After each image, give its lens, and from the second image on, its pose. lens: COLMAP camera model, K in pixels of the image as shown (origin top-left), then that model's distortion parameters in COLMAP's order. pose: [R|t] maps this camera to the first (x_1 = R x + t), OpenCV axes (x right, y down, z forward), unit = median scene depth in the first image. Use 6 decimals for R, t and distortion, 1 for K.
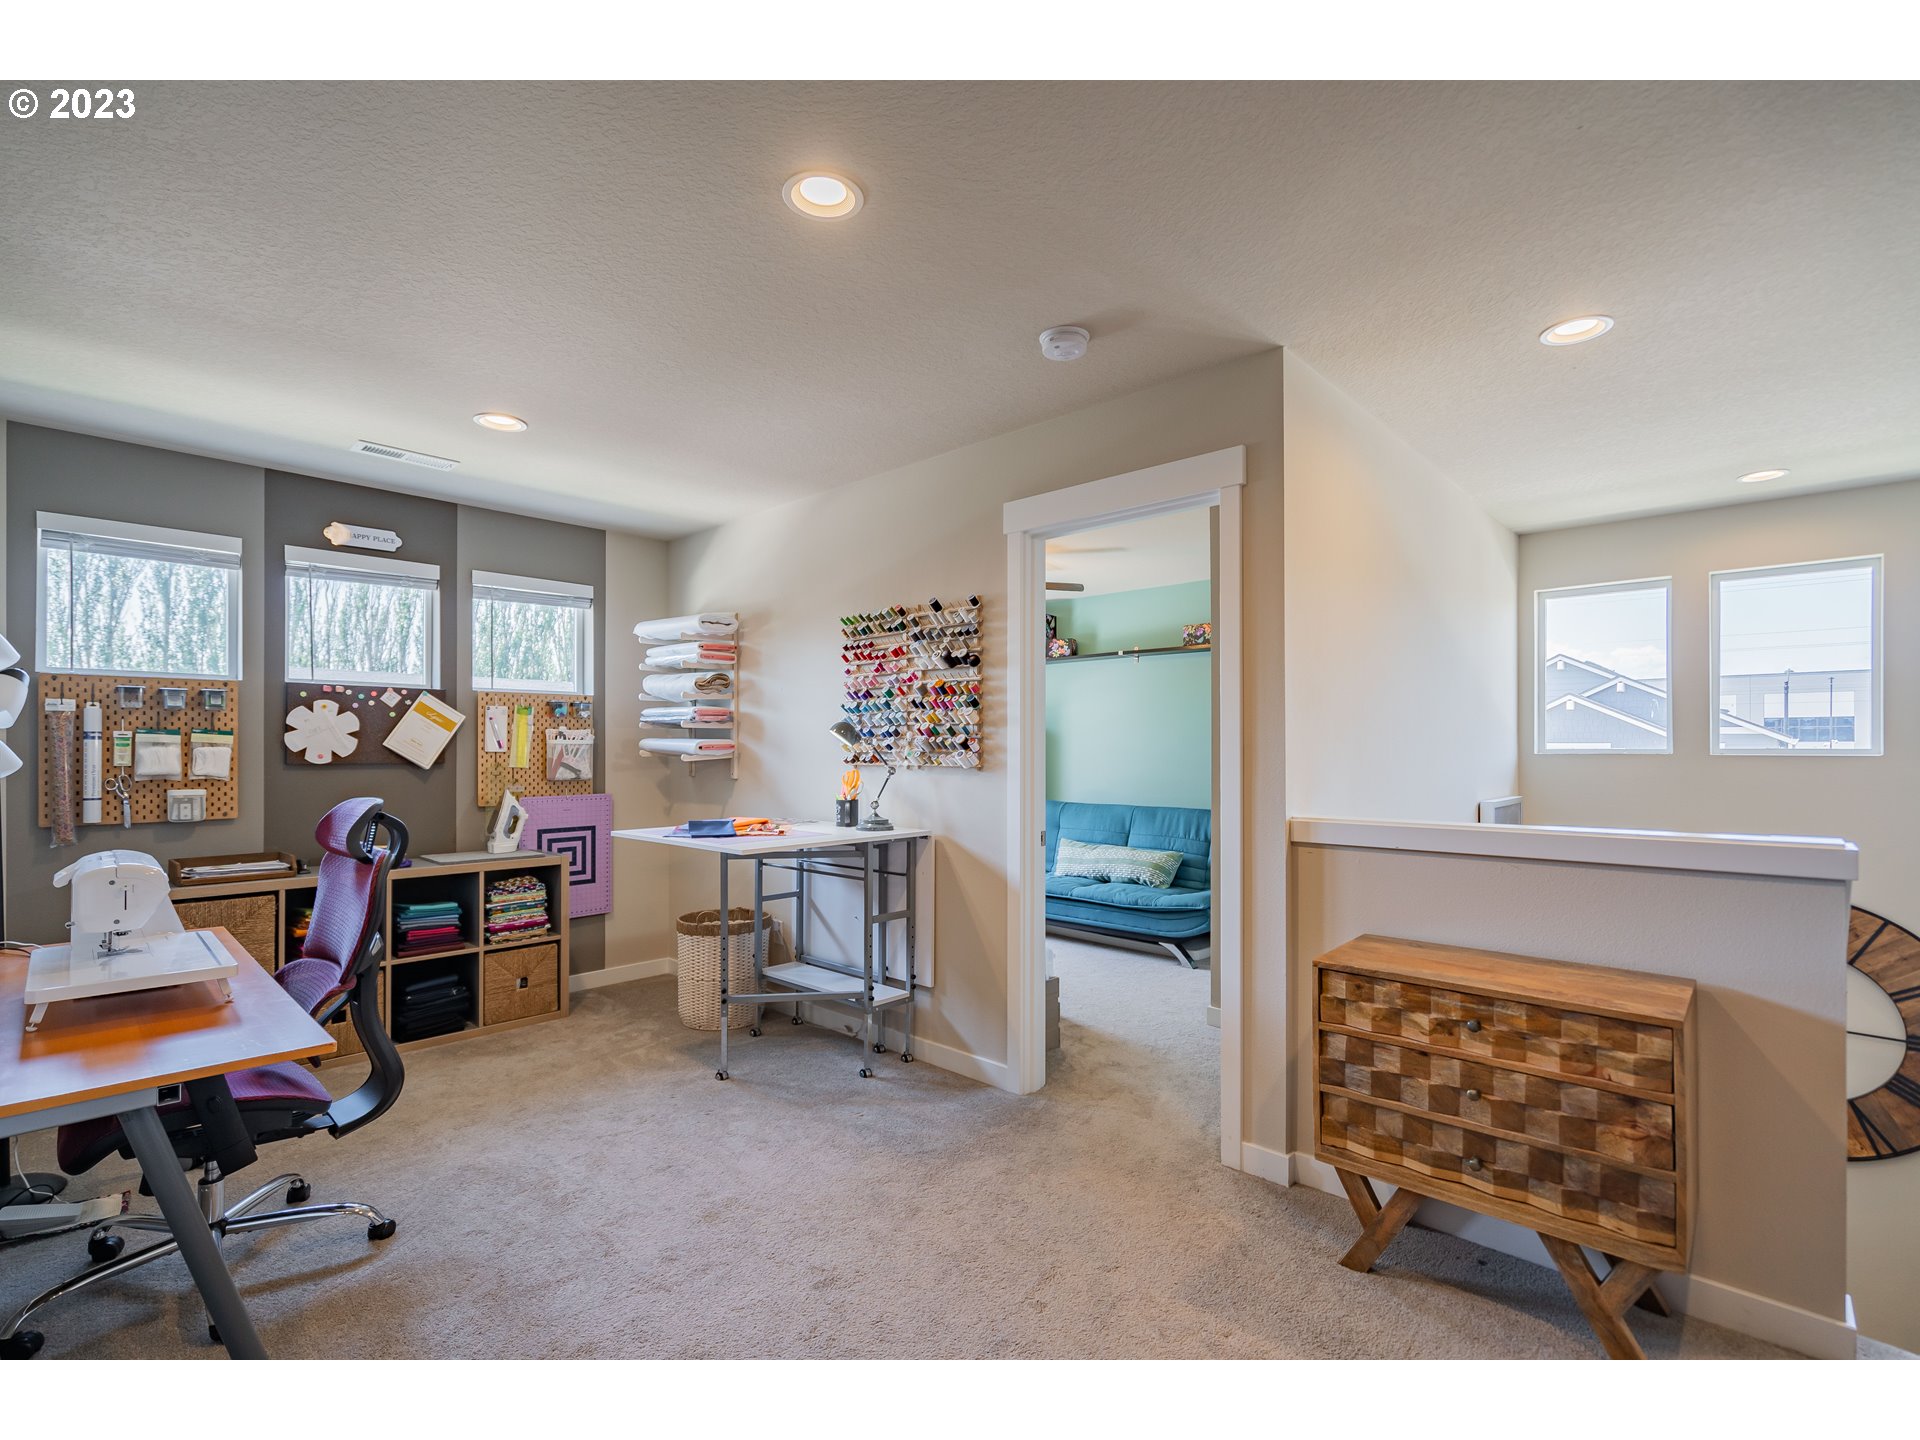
lens RADIAL K [[901.1, 0, 958.7], [0, 901.1, 766.7], [0, 0, 1]] dist [0.000971, -0.000262]
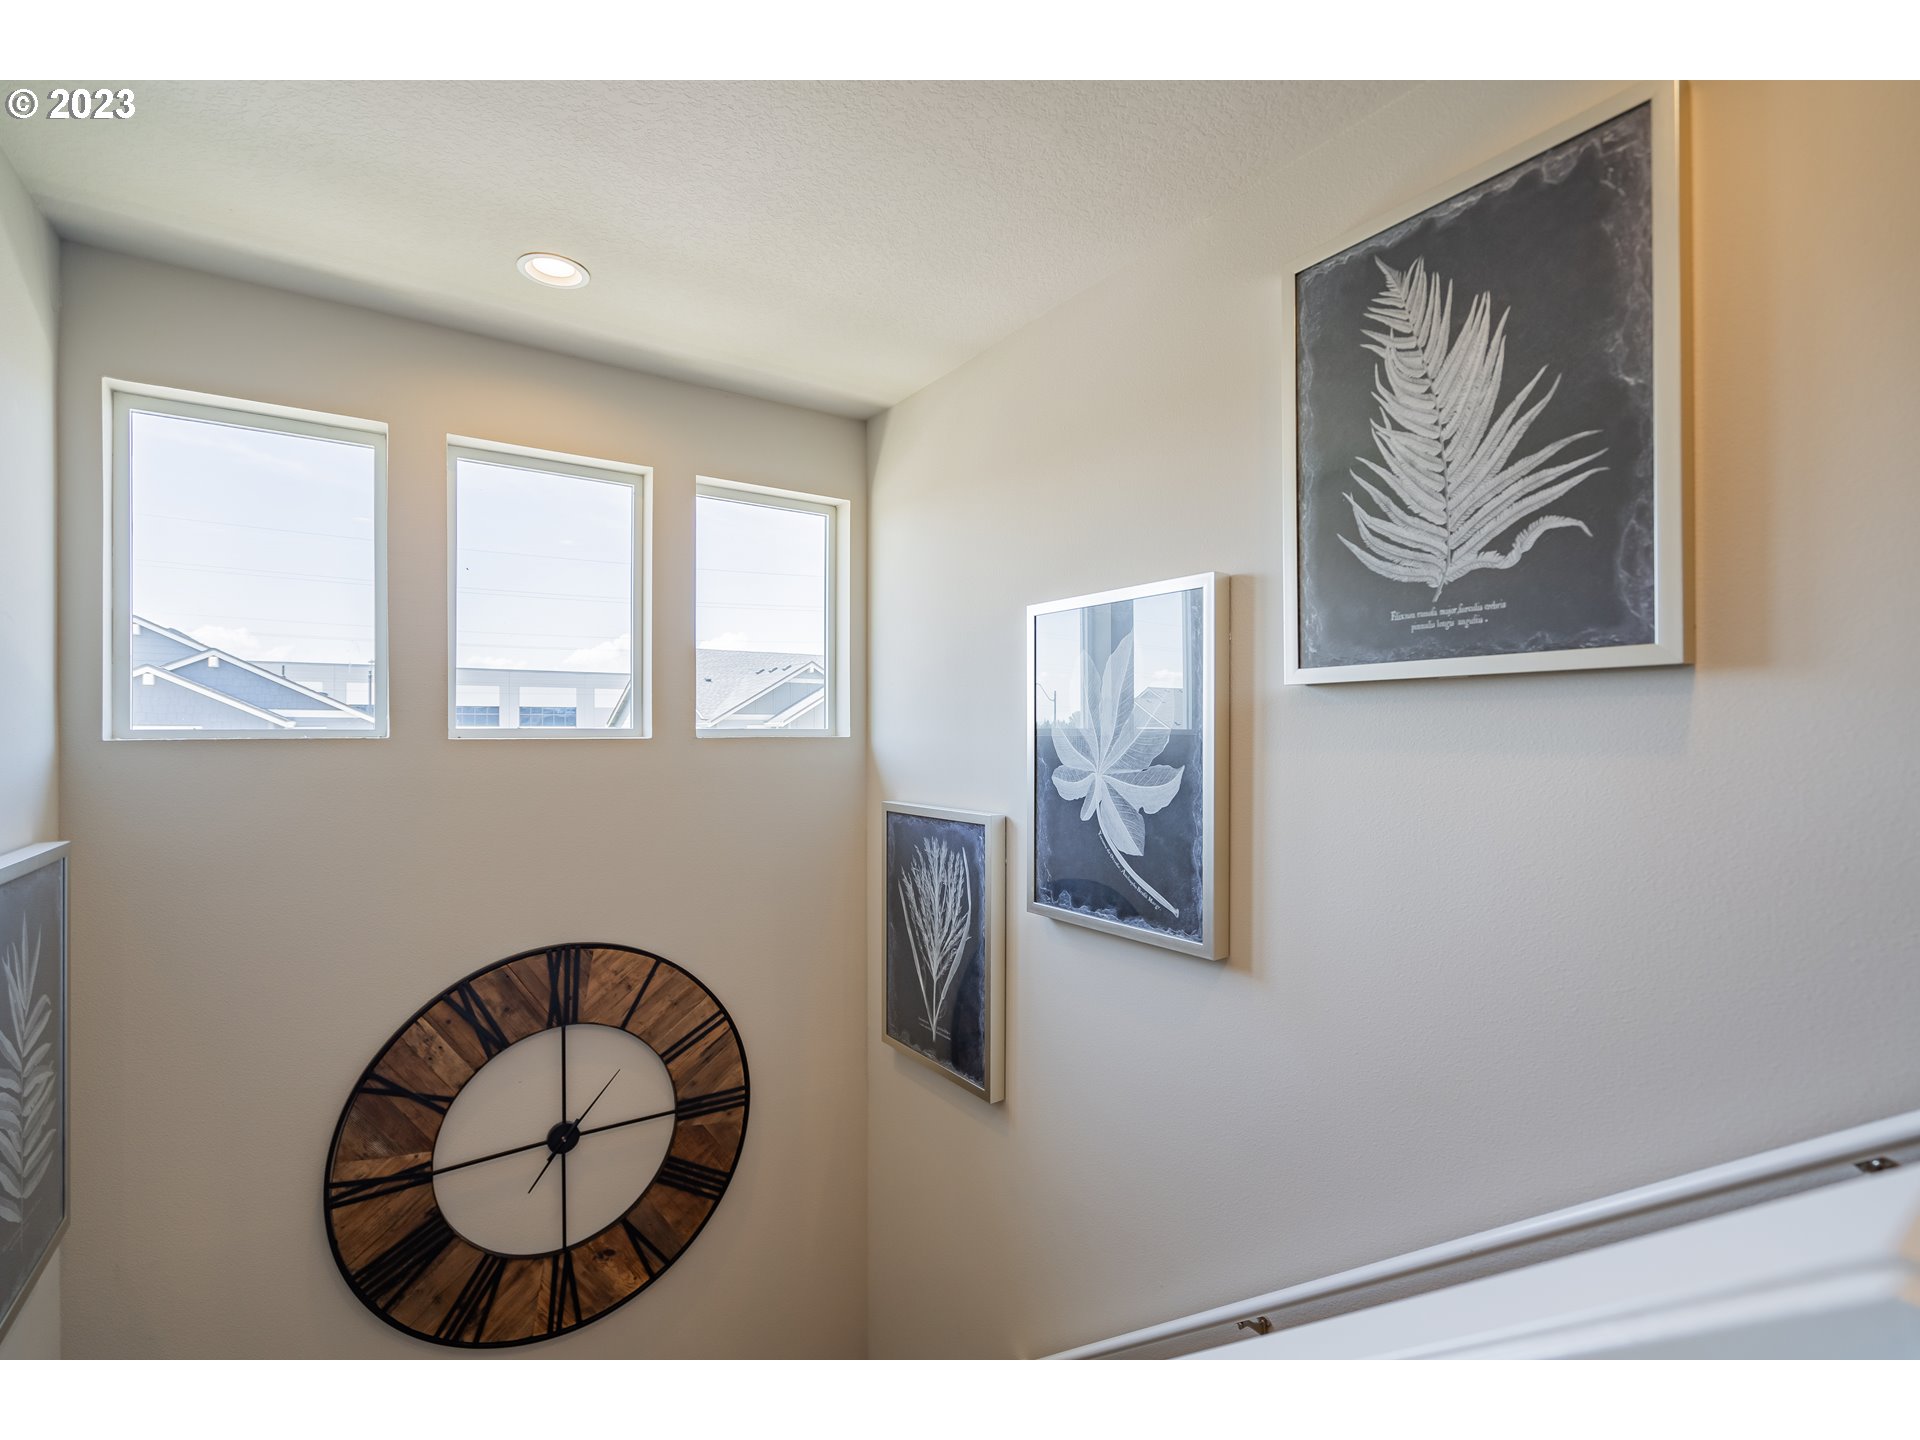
lens RADIAL K [[873.8, 0, 961.3], [0, 873.8, 723.8], [0, 0, 1]] dist [-0.004623, 0.000767]
pose [[0.219449, 0.012868, 0.975539, 0.370964], [0.015708, 0.999737, -0.016721, -0.007467], [-0.975498, 0.018993, 0.219189, 0.585802]]
